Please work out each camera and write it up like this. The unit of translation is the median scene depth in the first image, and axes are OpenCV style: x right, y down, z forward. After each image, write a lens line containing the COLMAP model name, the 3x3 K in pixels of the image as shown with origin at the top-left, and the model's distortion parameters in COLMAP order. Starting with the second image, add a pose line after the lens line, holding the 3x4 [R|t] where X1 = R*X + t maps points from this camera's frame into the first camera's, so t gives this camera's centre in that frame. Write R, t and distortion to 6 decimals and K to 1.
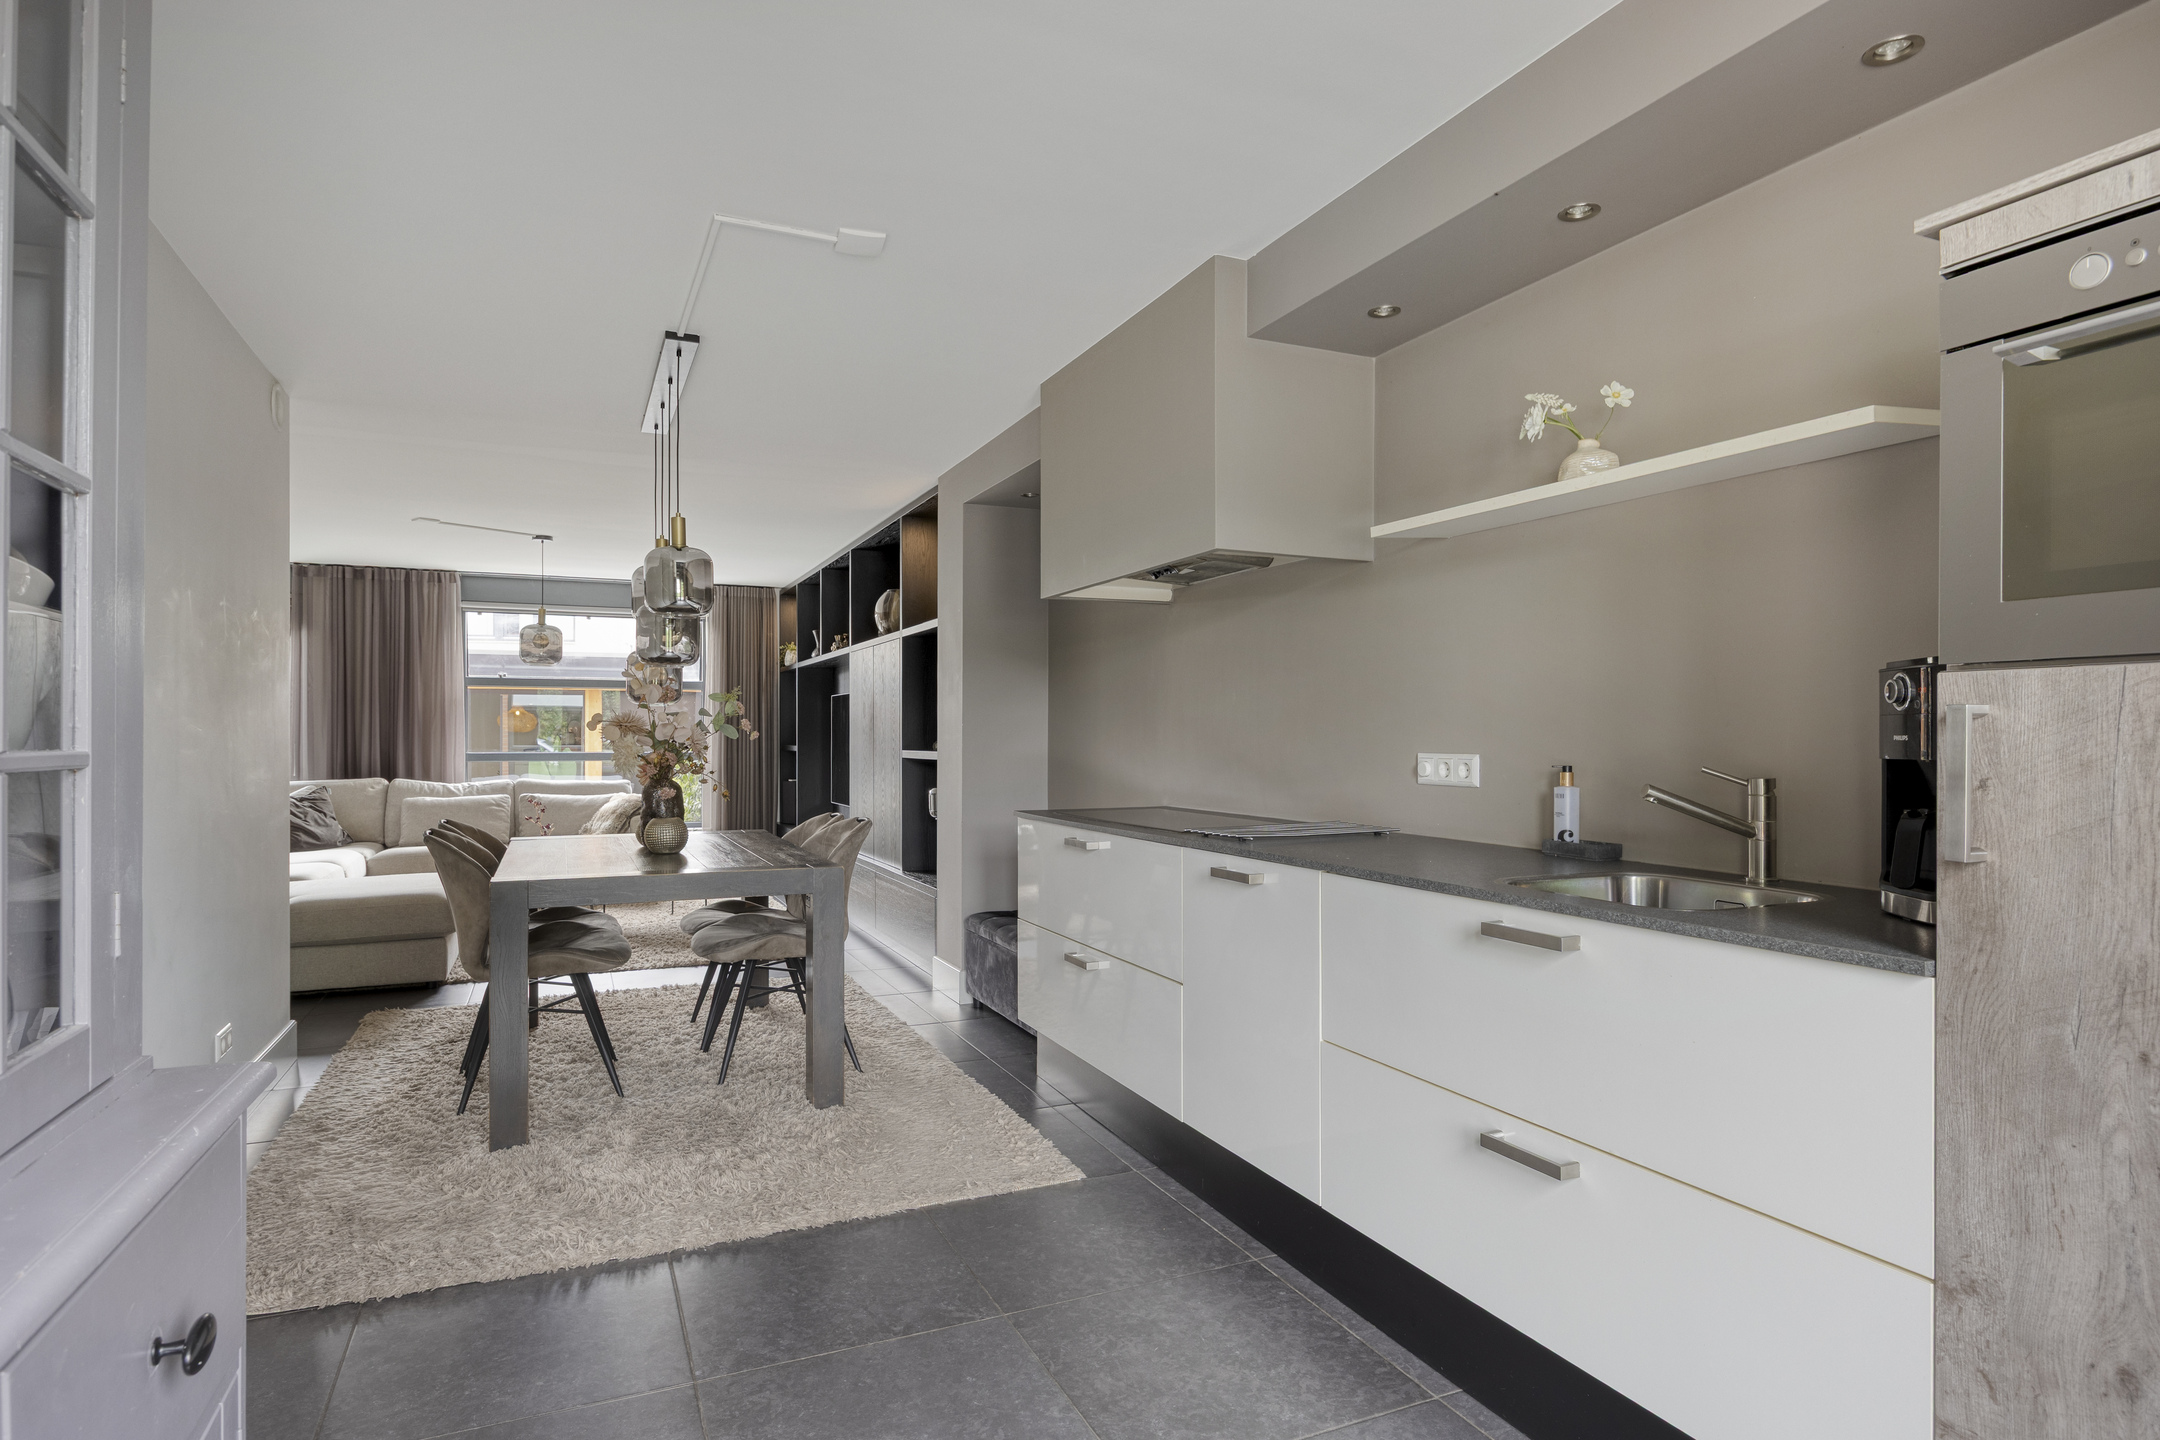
lens RADIAL K [[1175.3, 0, 1102.4], [0, 1175.3, 734.5], [0, 0, 1]] dist [-0.000748, 0.000096]
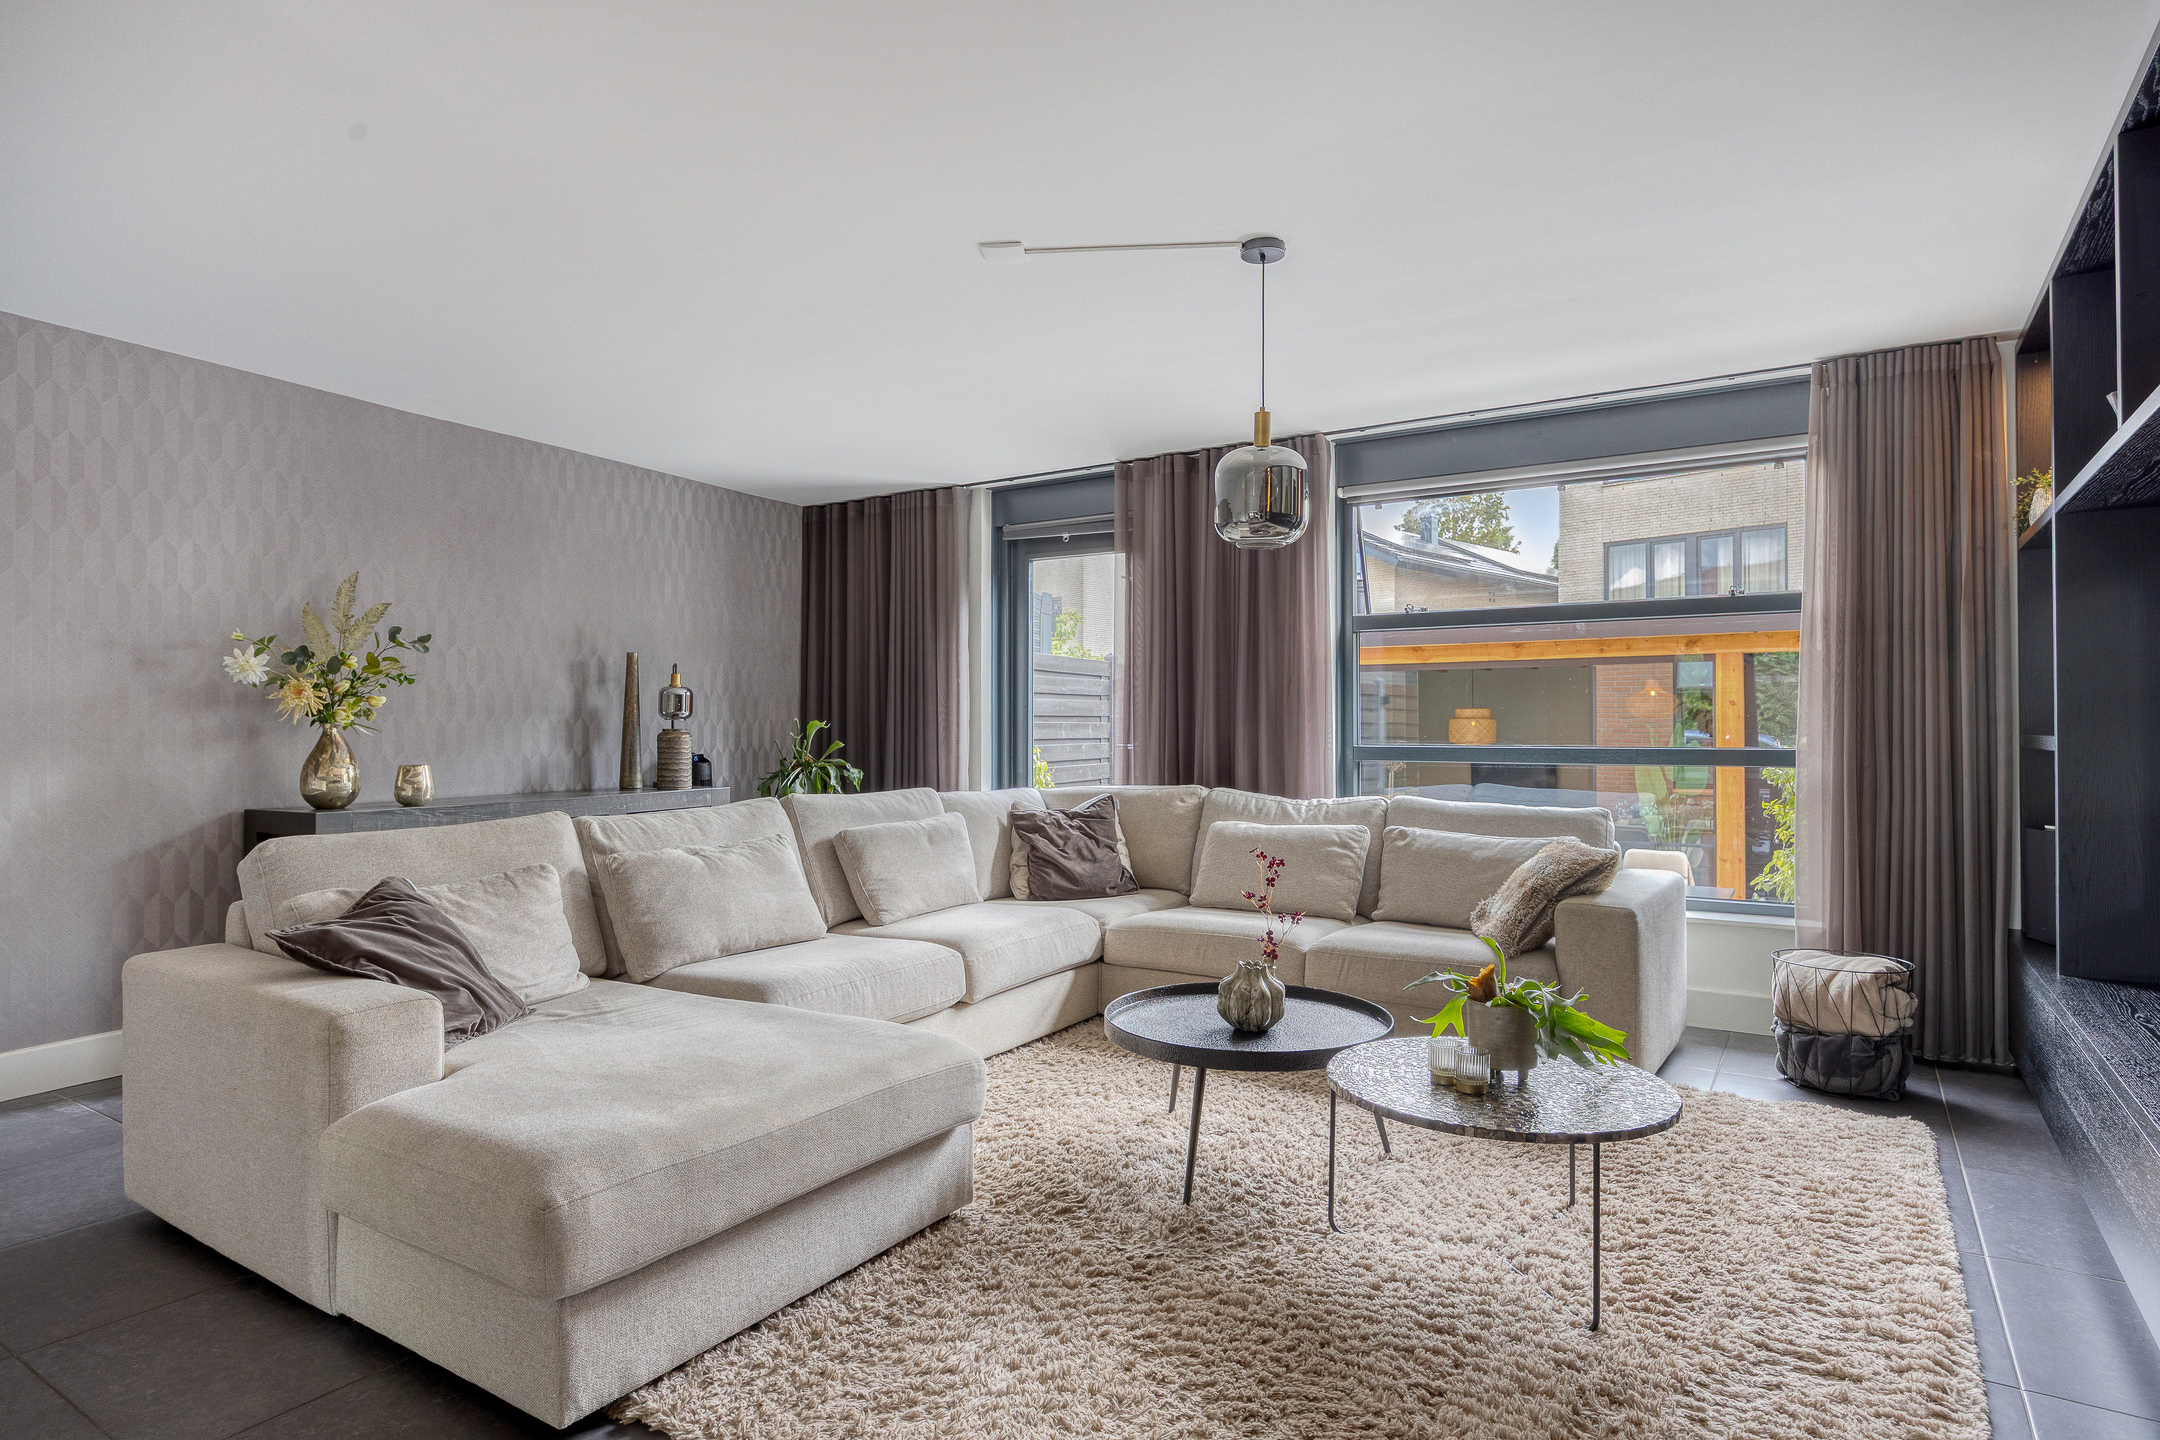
lens RADIAL K [[1179.9, 0, 1094.9], [0, 1179.9, 713.6], [0, 0, 1]] dist [-0.003039, -0.001180]
pose [[0.542704, -0.011422, -0.839846, -0.246129], [0.000083, 0.999908, -0.013546, 0.015546], [0.839924, 0.007281, 0.542655, 1.192894]]
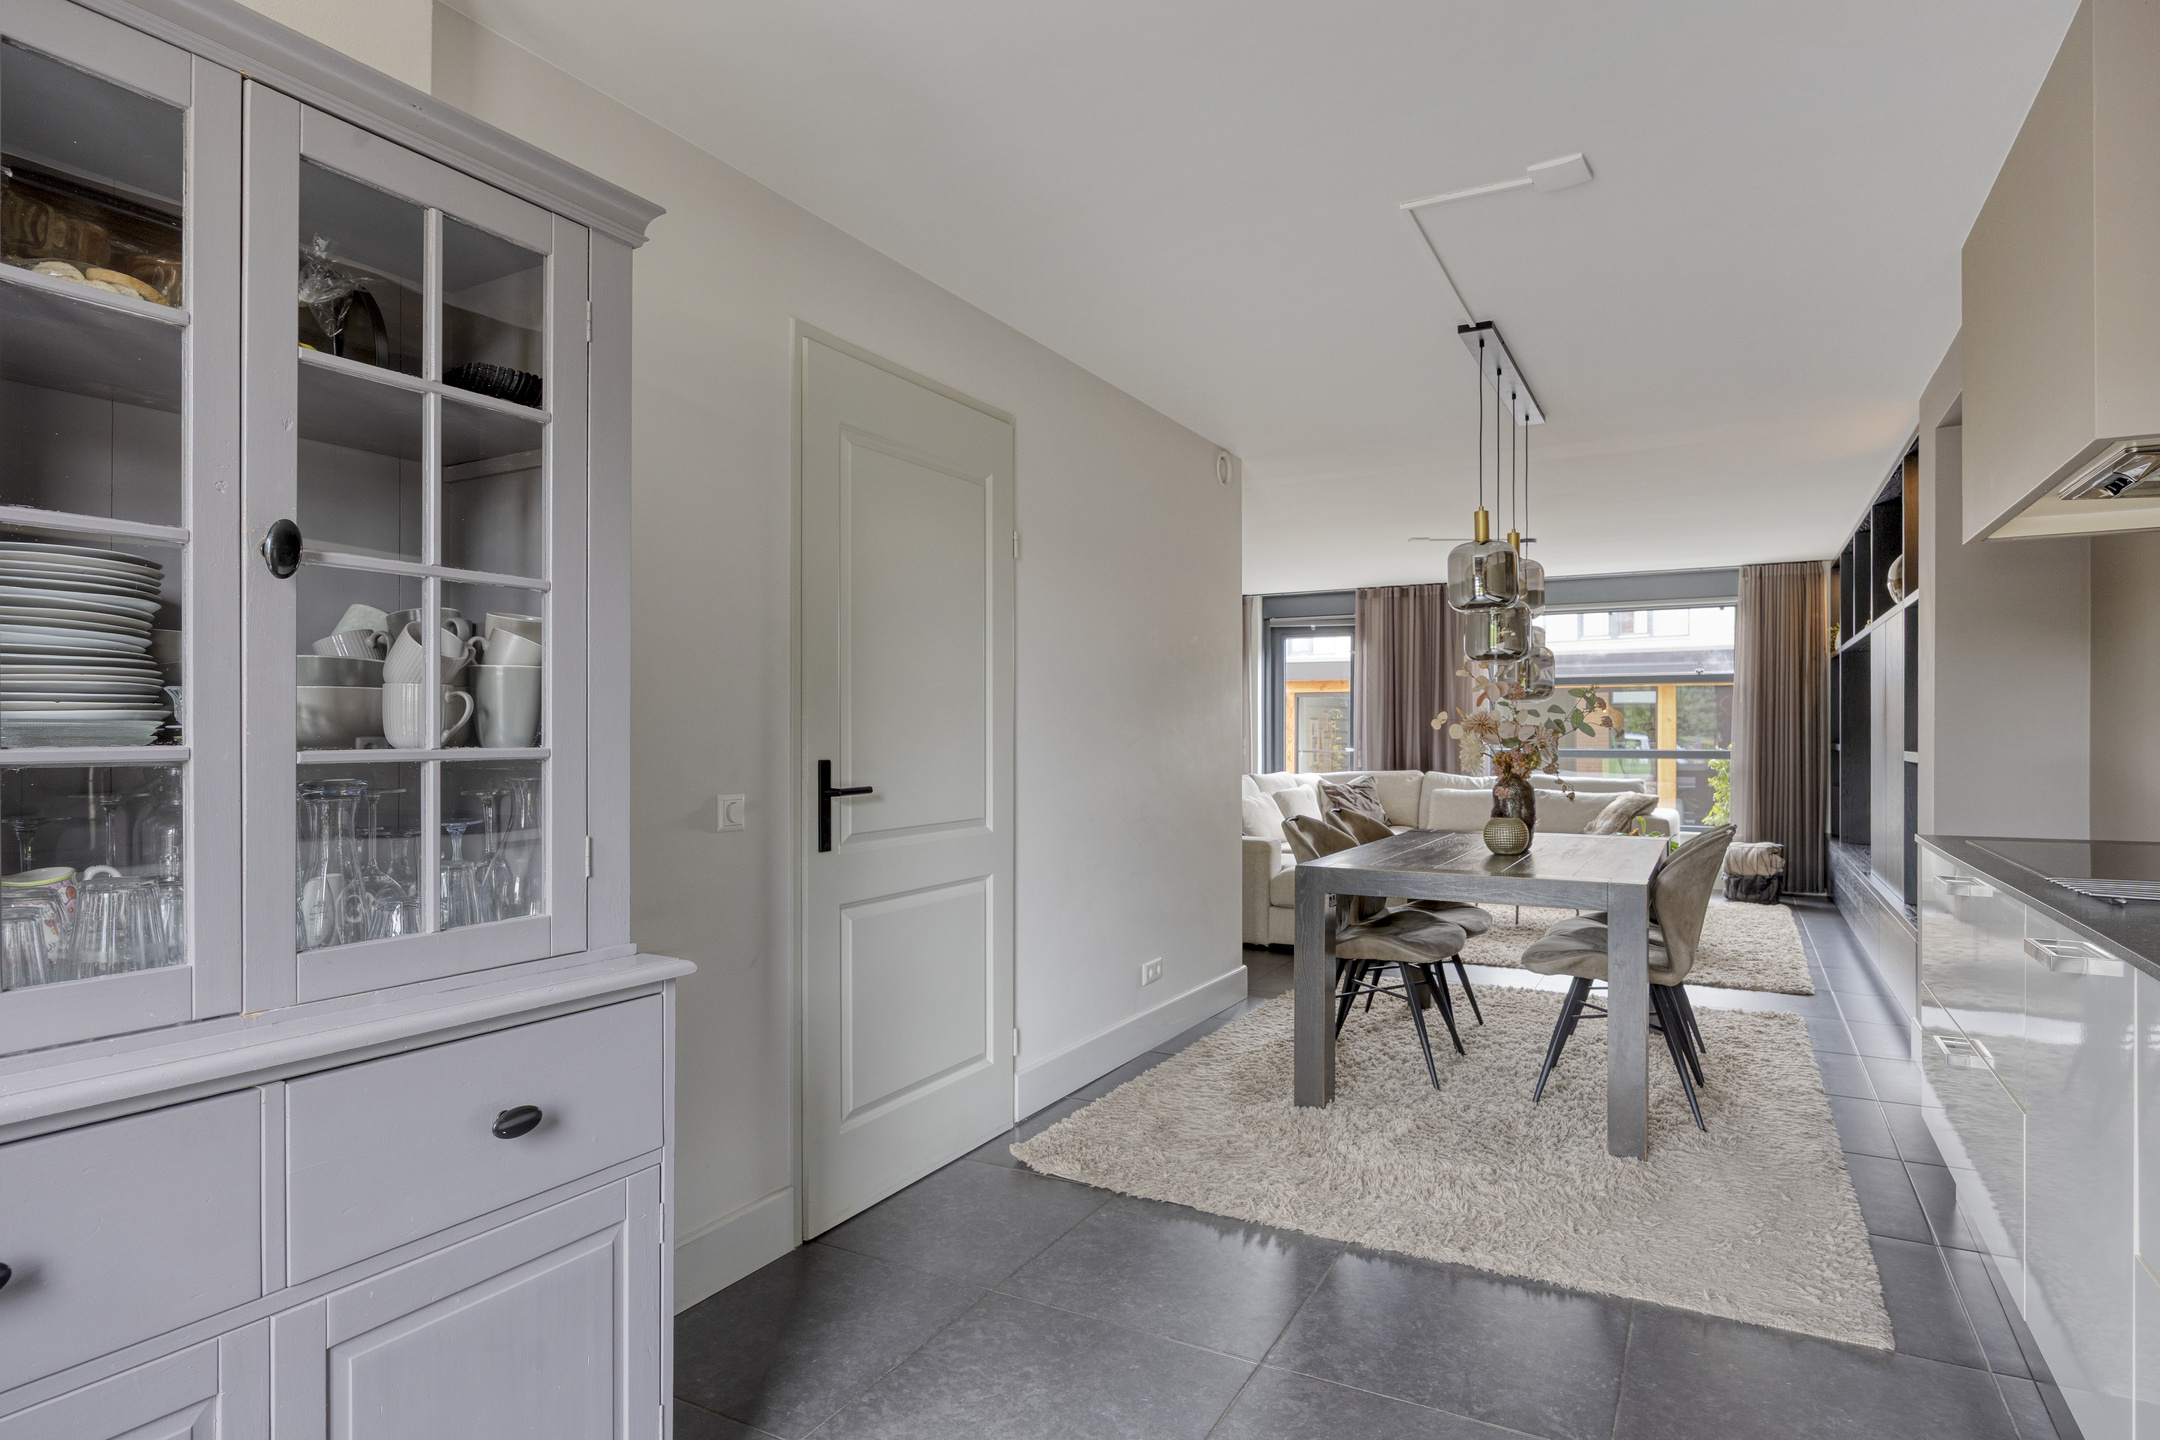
lens RADIAL K [[1175.3, 0, 1102.4], [0, 1175.3, 734.5], [0, 0, 1]] dist [-0.000748, 0.000096]
pose [[0.609203, 0.001091, -0.793014, 0.190656], [0.001395, 0.999996, 0.002447, -0.001504], [0.793013, -0.002597, 0.609199, 0.130605]]
